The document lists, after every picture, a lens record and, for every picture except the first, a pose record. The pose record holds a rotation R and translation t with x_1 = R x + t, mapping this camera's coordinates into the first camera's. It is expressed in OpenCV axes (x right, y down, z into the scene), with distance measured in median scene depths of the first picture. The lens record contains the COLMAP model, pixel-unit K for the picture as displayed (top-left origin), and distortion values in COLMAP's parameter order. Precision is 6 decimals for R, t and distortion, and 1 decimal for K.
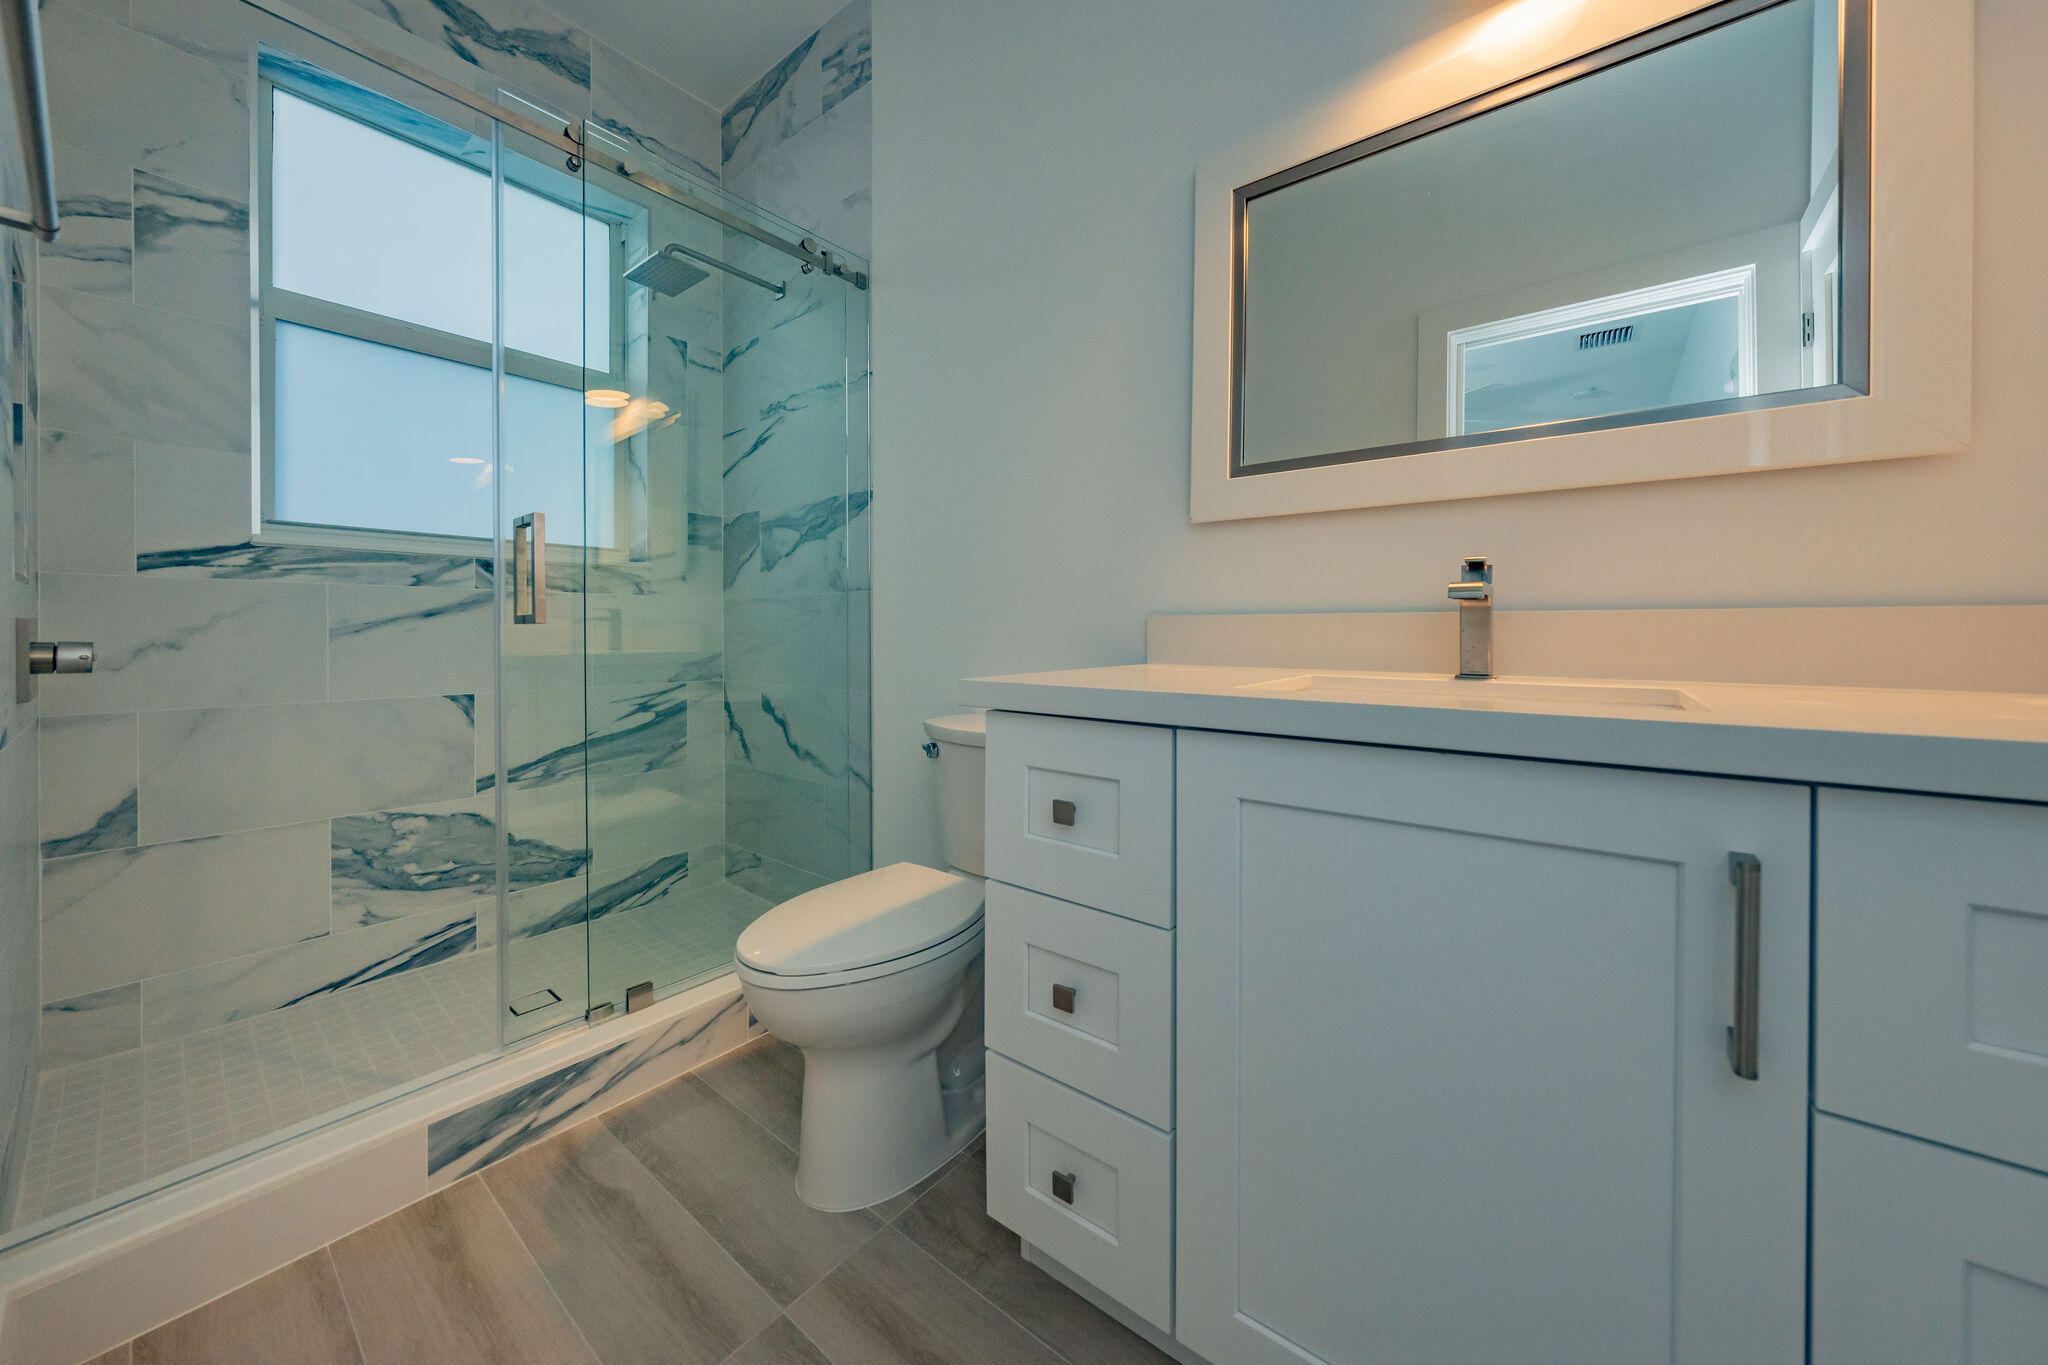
lens RADIAL K [[720.6, 0, 1022.1], [0, 720.6, 629.9], [0, 0, 1]] dist [-0.000045, -0.000018]
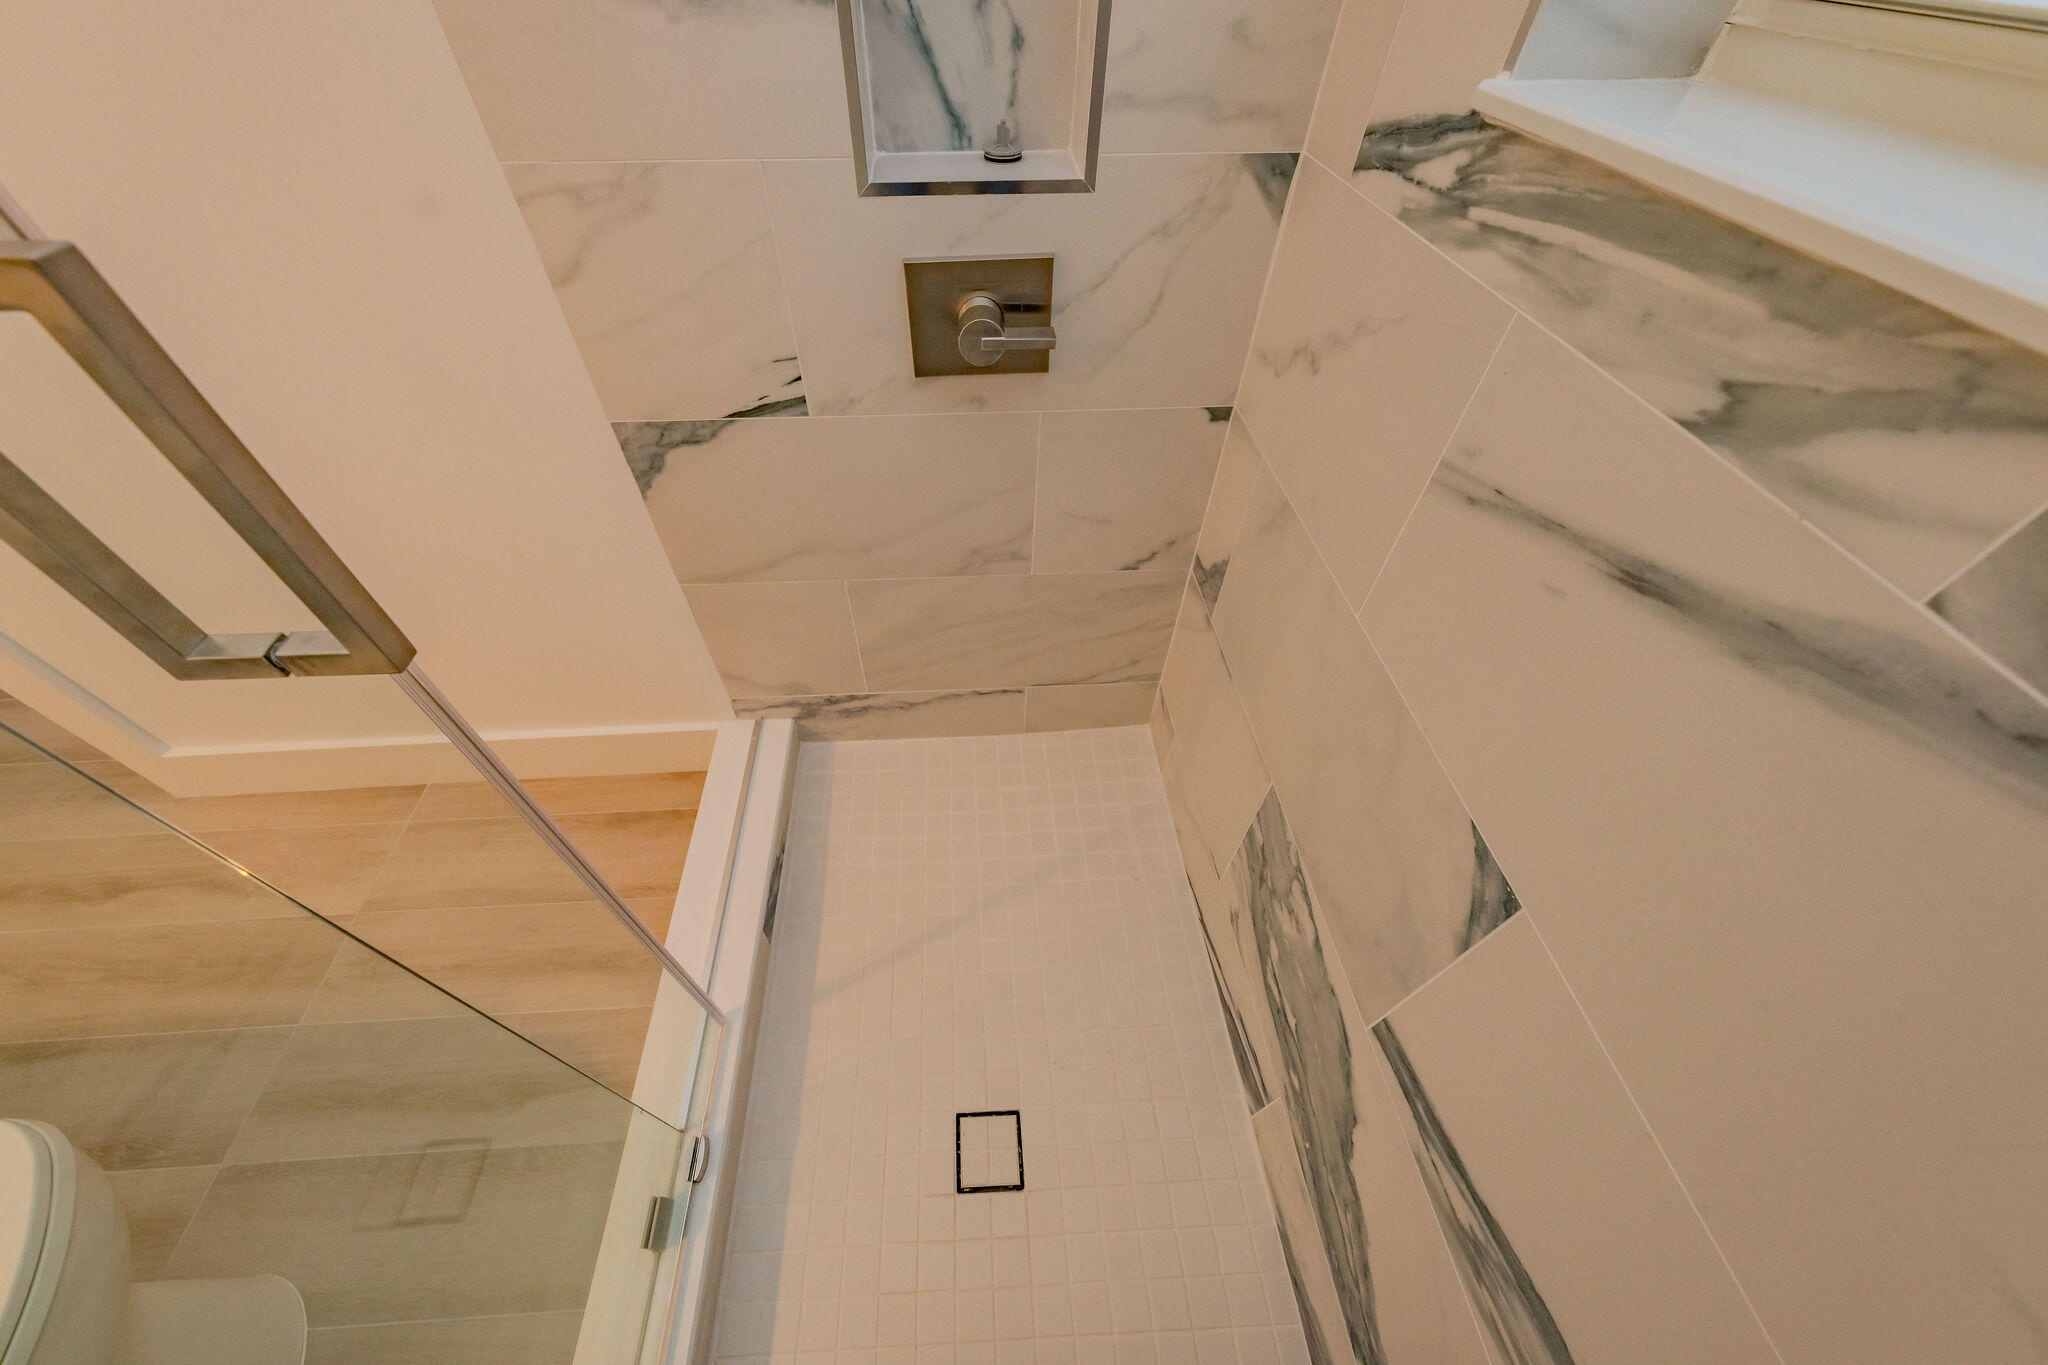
lens RADIAL K [[716.6, 0, 1024.0], [0, 716.6, 682.5], [0, 0, 1]] dist [-0.000245, -0.000026]
pose [[-0.748644, 0.492780, -0.443508, -0.641235], [-0.007831, 0.662349, 0.749154, -0.178492], [0.662926, 0.564323, -0.492005, 1.114388]]
